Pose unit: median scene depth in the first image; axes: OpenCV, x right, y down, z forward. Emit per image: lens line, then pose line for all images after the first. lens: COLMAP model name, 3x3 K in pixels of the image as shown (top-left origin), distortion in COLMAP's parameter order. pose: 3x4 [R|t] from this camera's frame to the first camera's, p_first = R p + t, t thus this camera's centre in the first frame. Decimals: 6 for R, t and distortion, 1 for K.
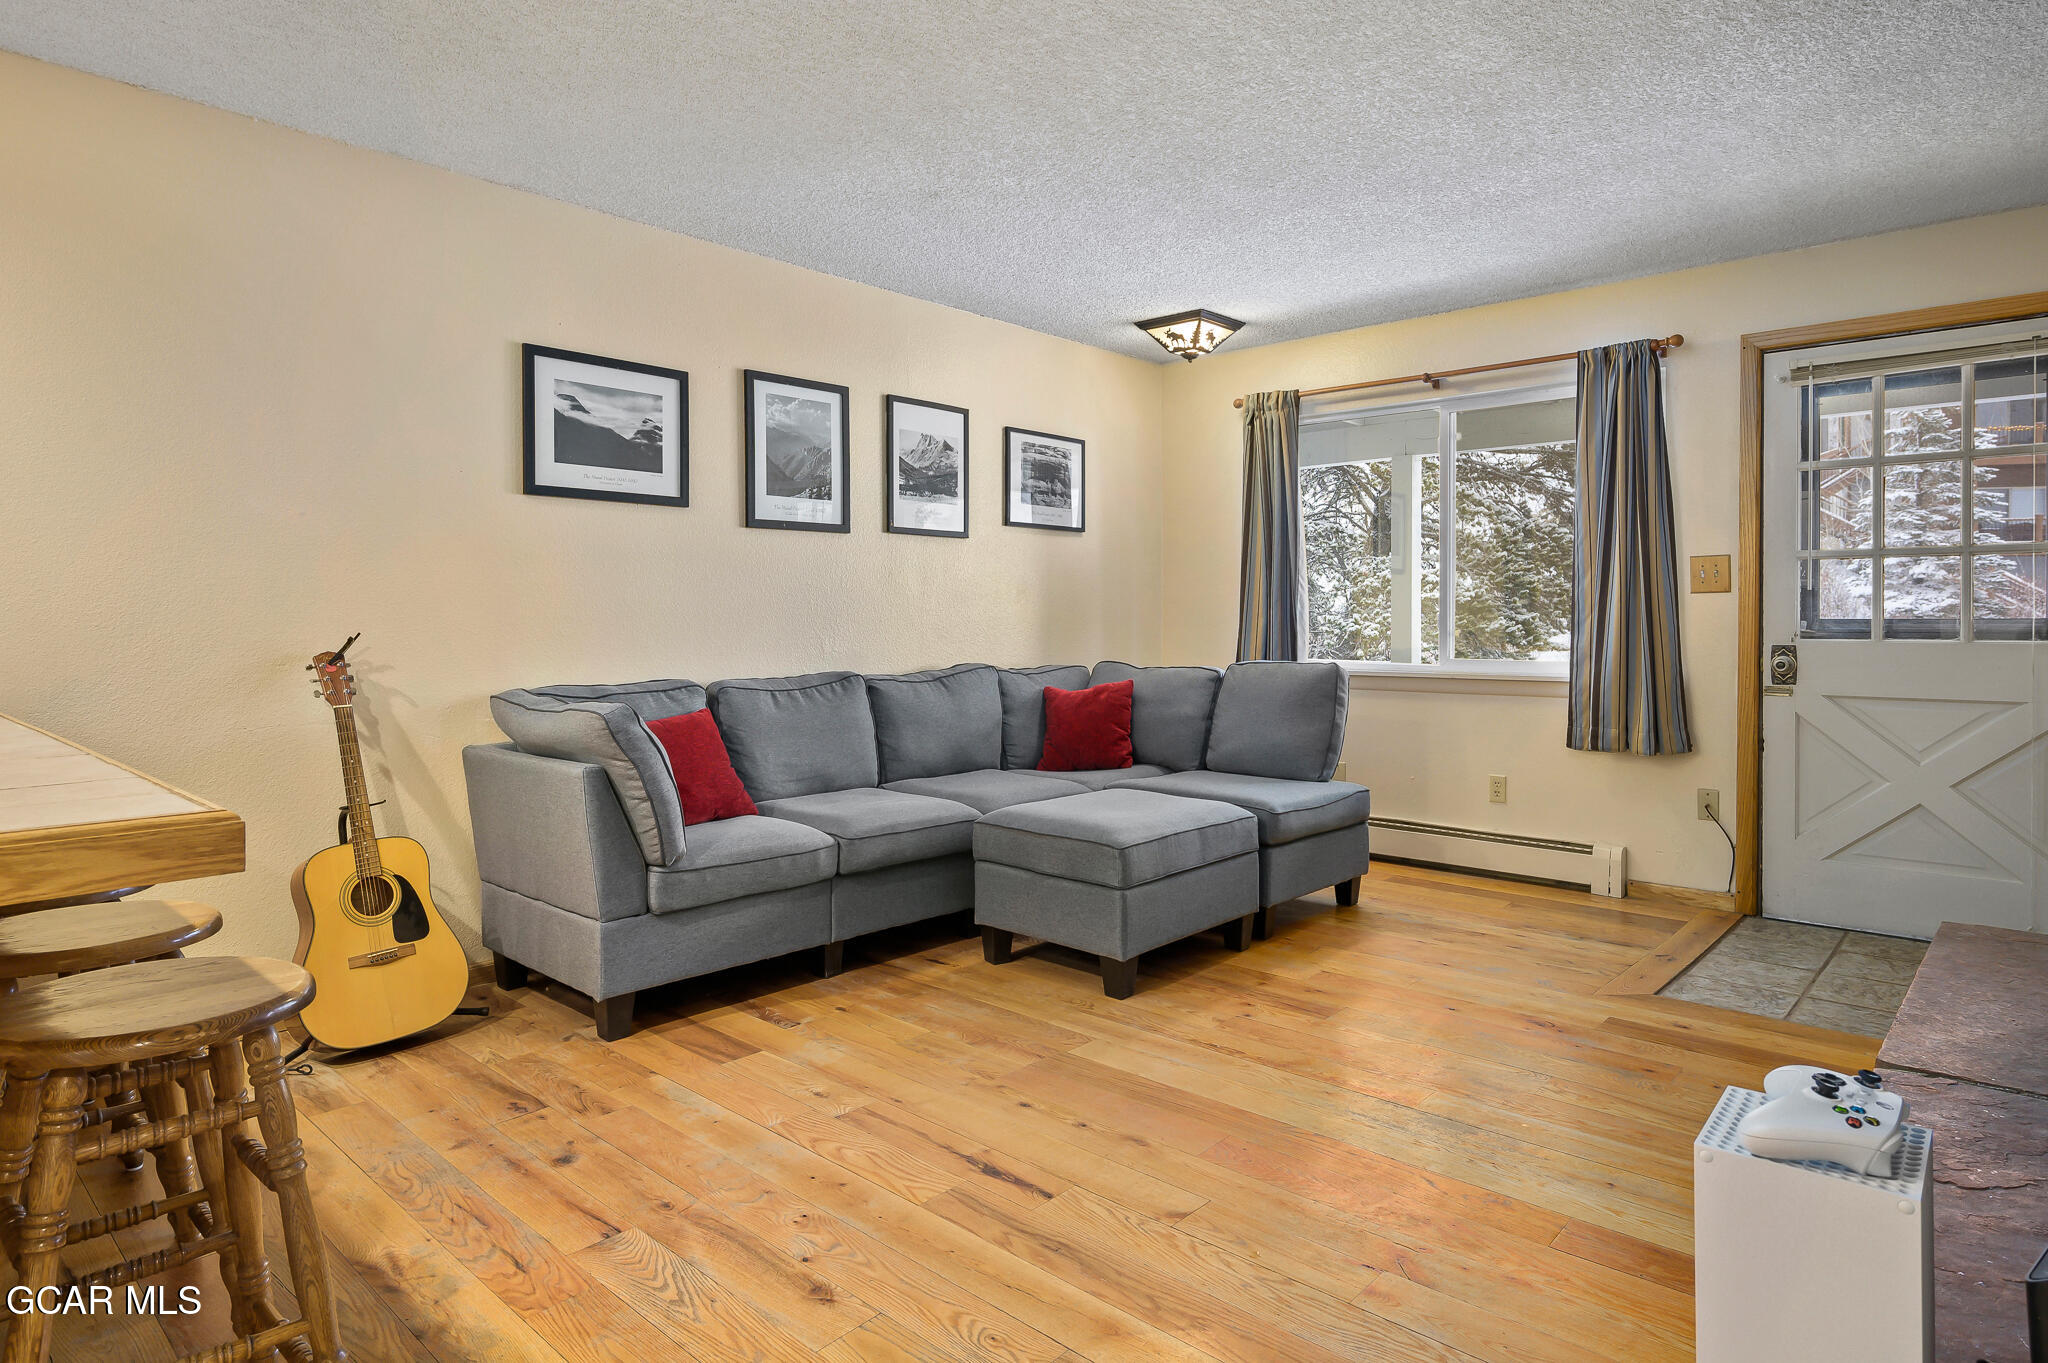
lens RADIAL K [[1159.4, 0, 1027.3], [0, 1159.4, 631.6], [0, 0, 1]] dist [-0.001830, 0.000182]
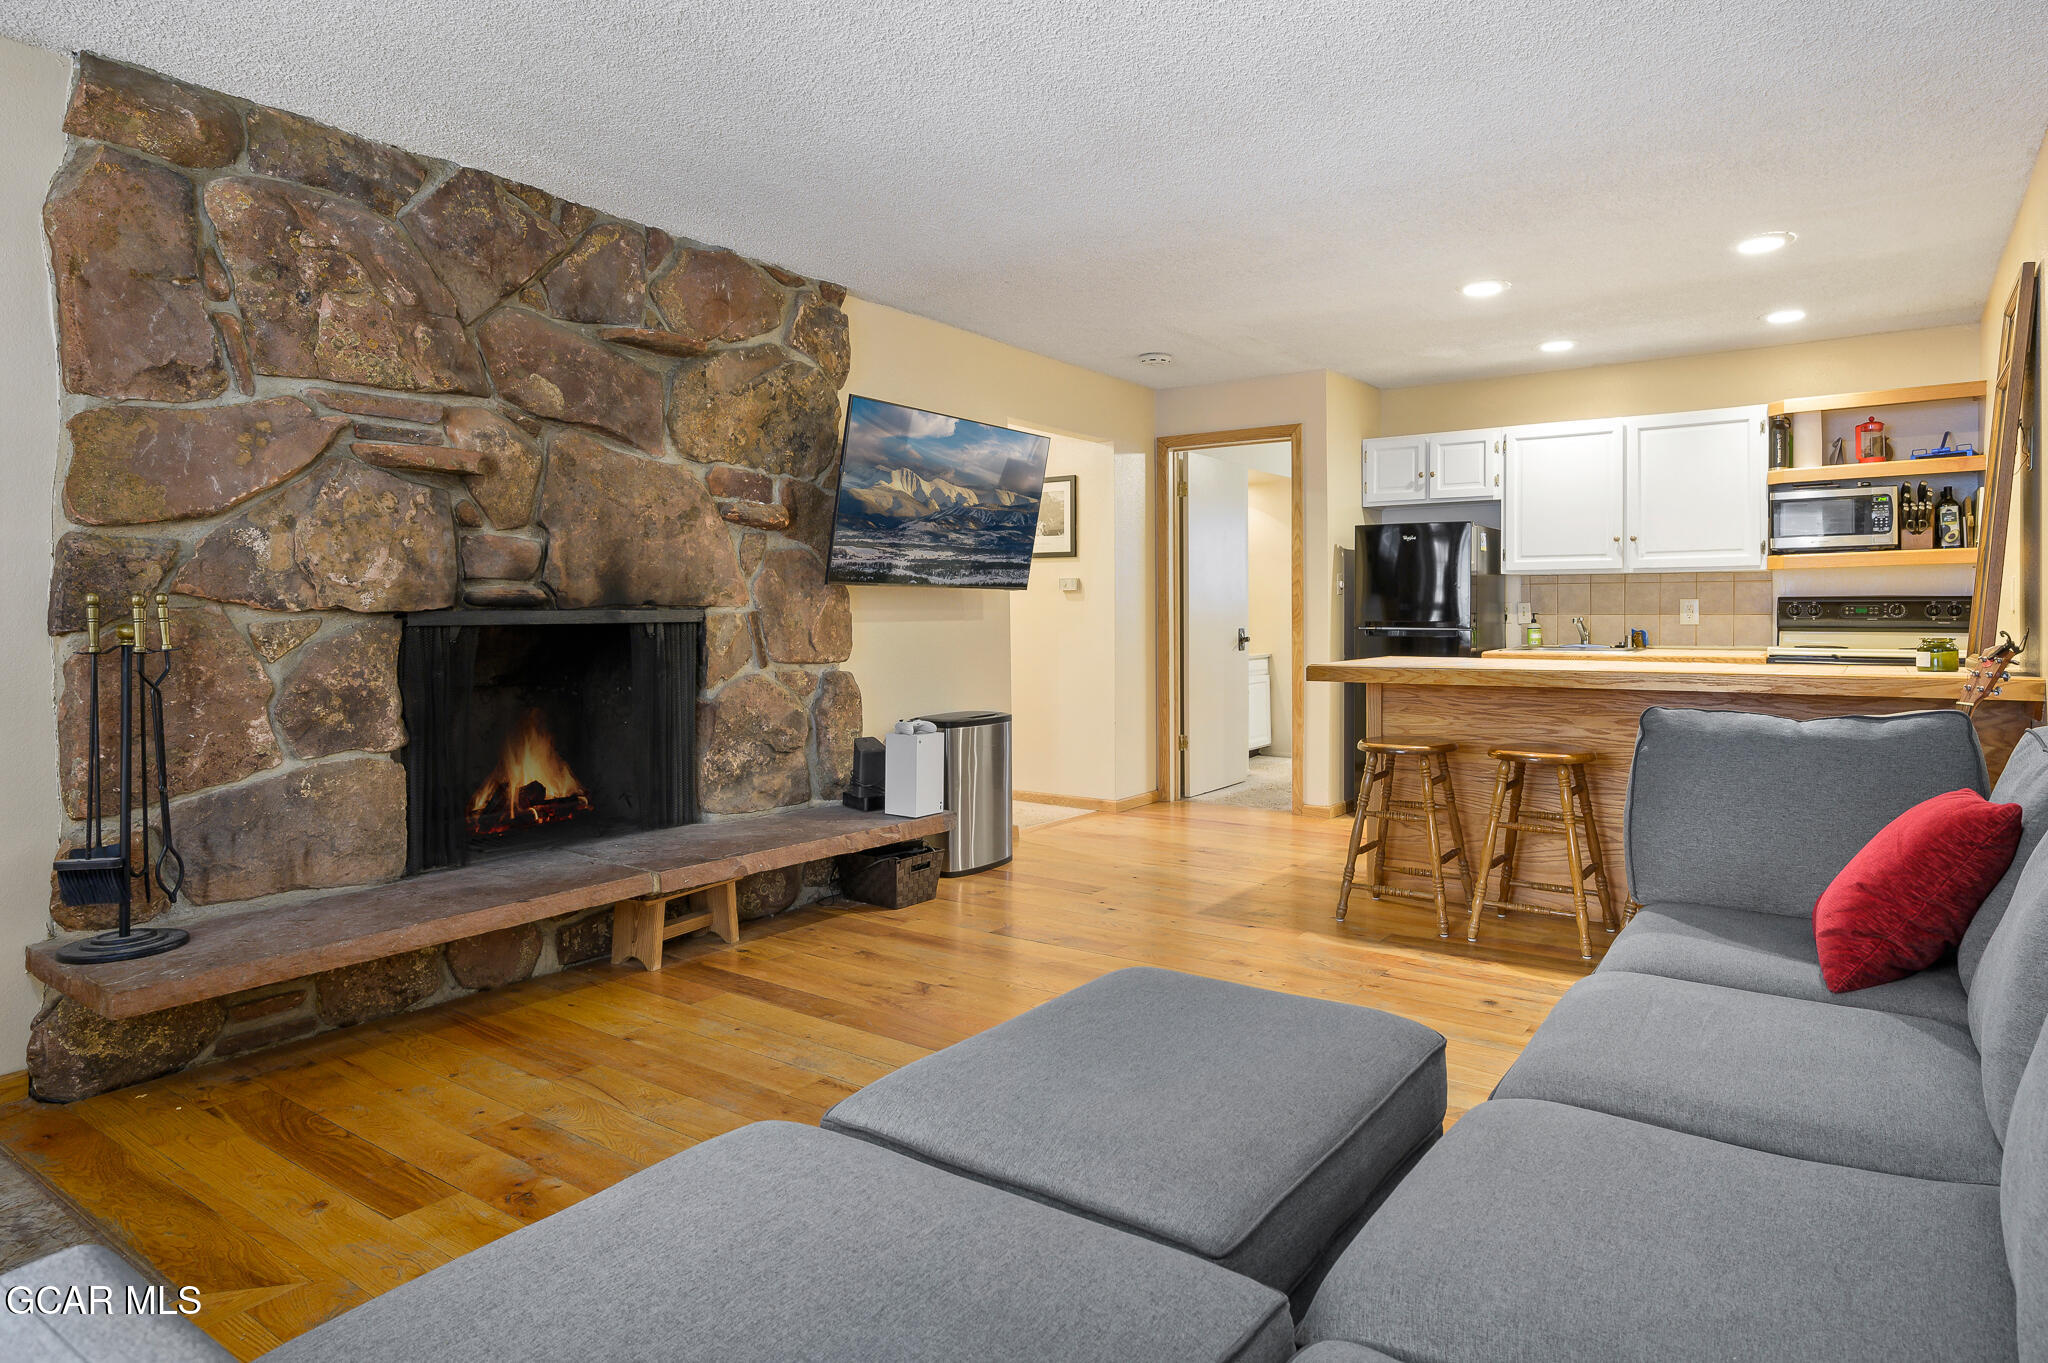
lens RADIAL K [[1132.8, 0, 1110.3], [0, 1132.8, 617.4], [0, 0, 1]] dist [-0.001181, -0.000850]
pose [[-0.987845, 0.006238, -0.155316, 0.144296], [0.003549, 0.999839, 0.017579, -0.017584], [0.155401, 0.016814, -0.987708, 1.255205]]
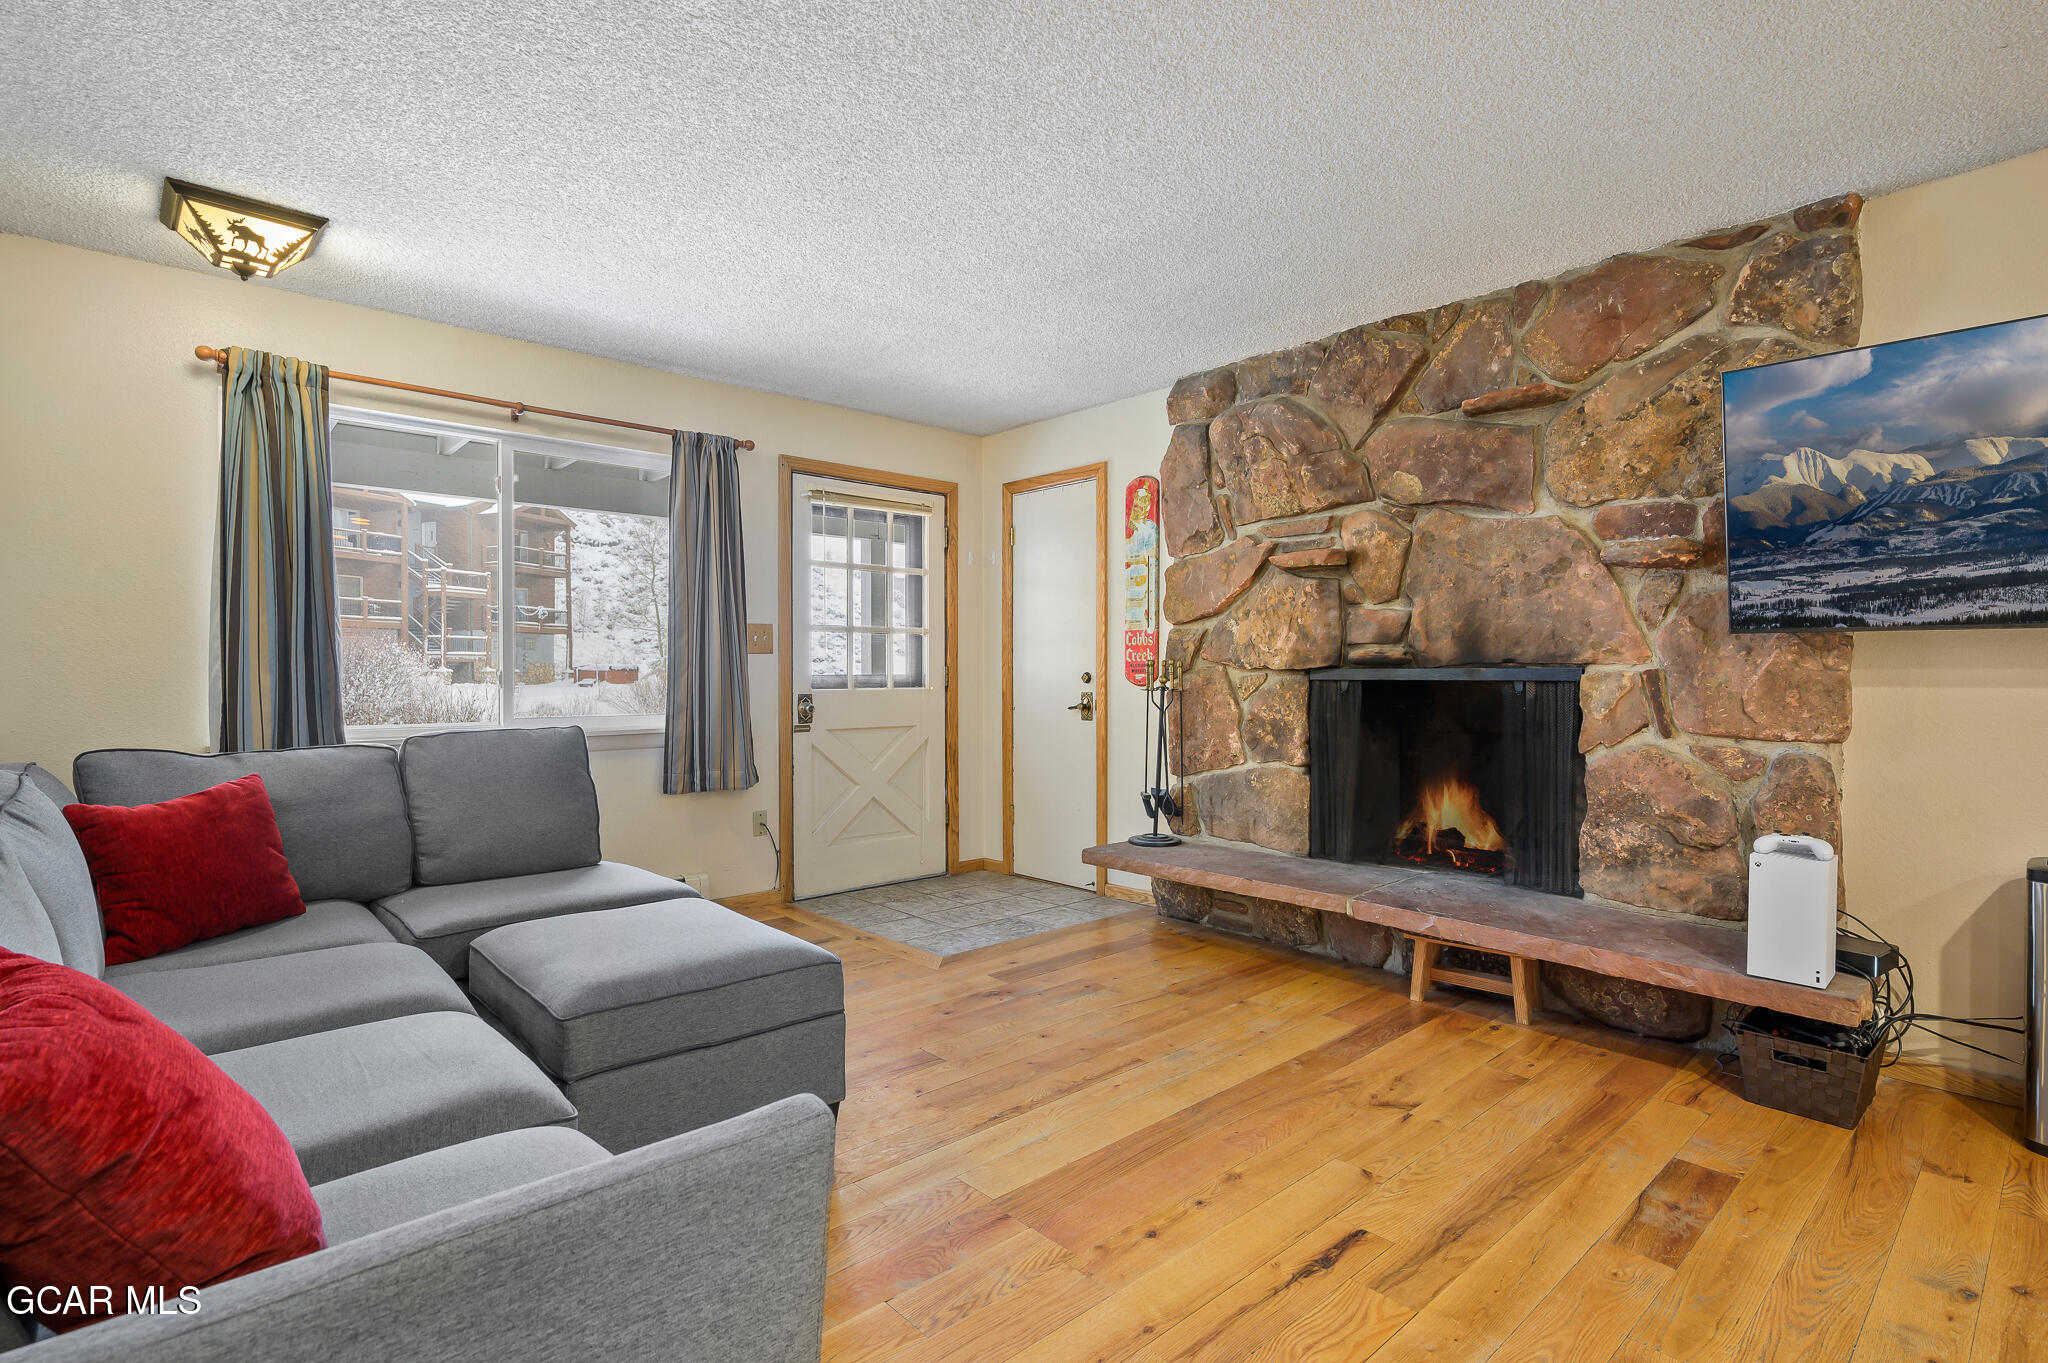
lens RADIAL K [[997.8, 0, 1024.0], [0, 997.8, 681.5], [0, 0, 1]] dist [-0.002386, -0.000065]
pose [[0.090697, -0.007808, 0.995848, -0.462681], [0.010499, 0.999921, 0.006884, -0.007720], [-0.995823, 0.009831, 0.090772, 0.628031]]
